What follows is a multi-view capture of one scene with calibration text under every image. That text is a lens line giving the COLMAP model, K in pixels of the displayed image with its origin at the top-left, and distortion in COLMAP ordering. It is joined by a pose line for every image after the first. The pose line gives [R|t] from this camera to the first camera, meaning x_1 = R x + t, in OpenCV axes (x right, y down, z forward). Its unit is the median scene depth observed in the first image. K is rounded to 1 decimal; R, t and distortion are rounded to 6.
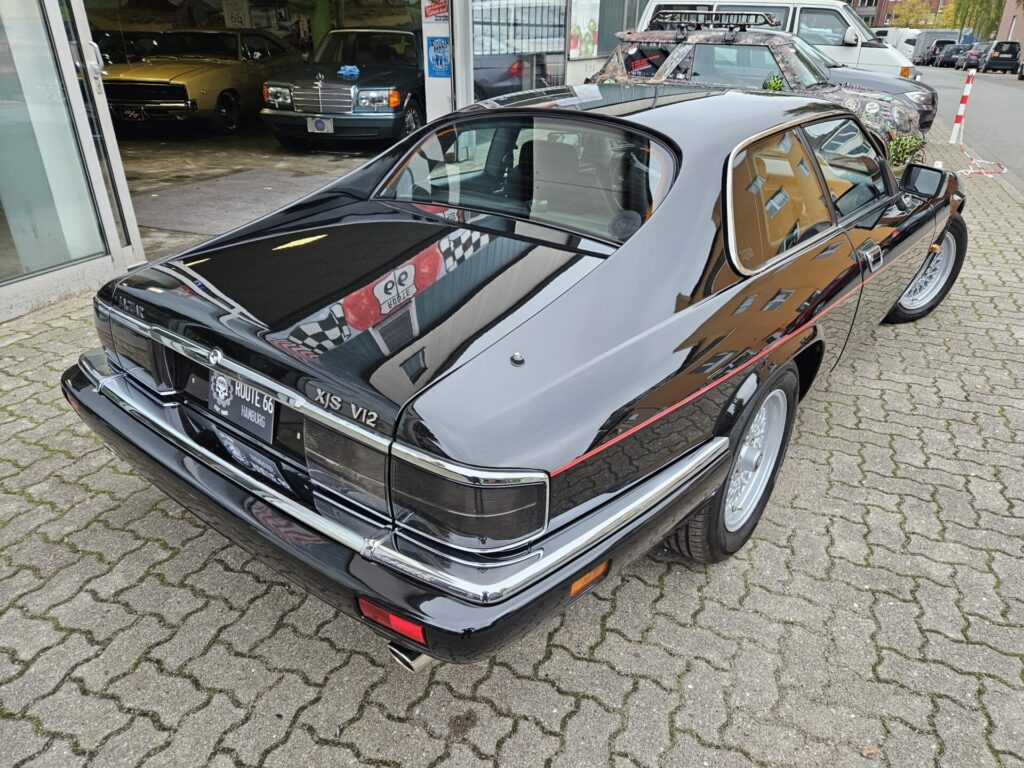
lens RADIAL K [[685.8, 0, 508.3], [0, 685.8, 382.2], [0, 0, 1]] dist [0.042805, -0.029512]
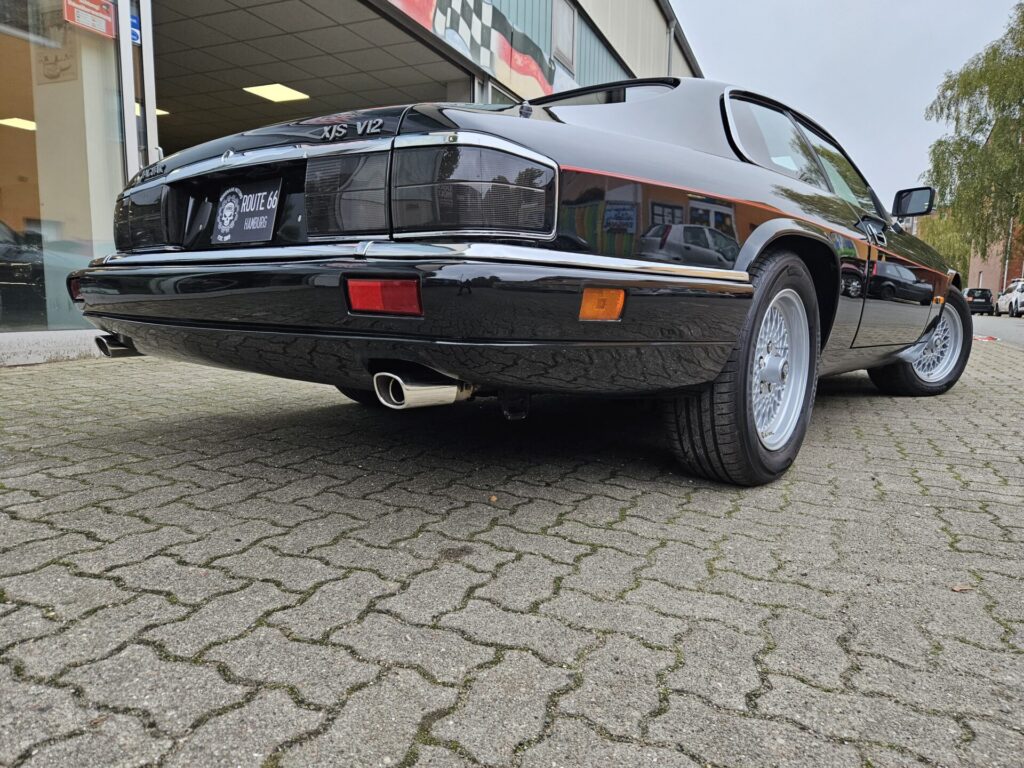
lens RADIAL K [[683.7, 0, 503.6], [0, 683.7, 384.0], [0, 0, 1]] dist [0.033986, -0.006140]
pose [[0.999616, 0.012043, -0.024947, 0.009029], [-0.019691, 0.942325, -0.334120, 0.537457], [0.019484, 0.334483, 0.942200, 0.147653]]
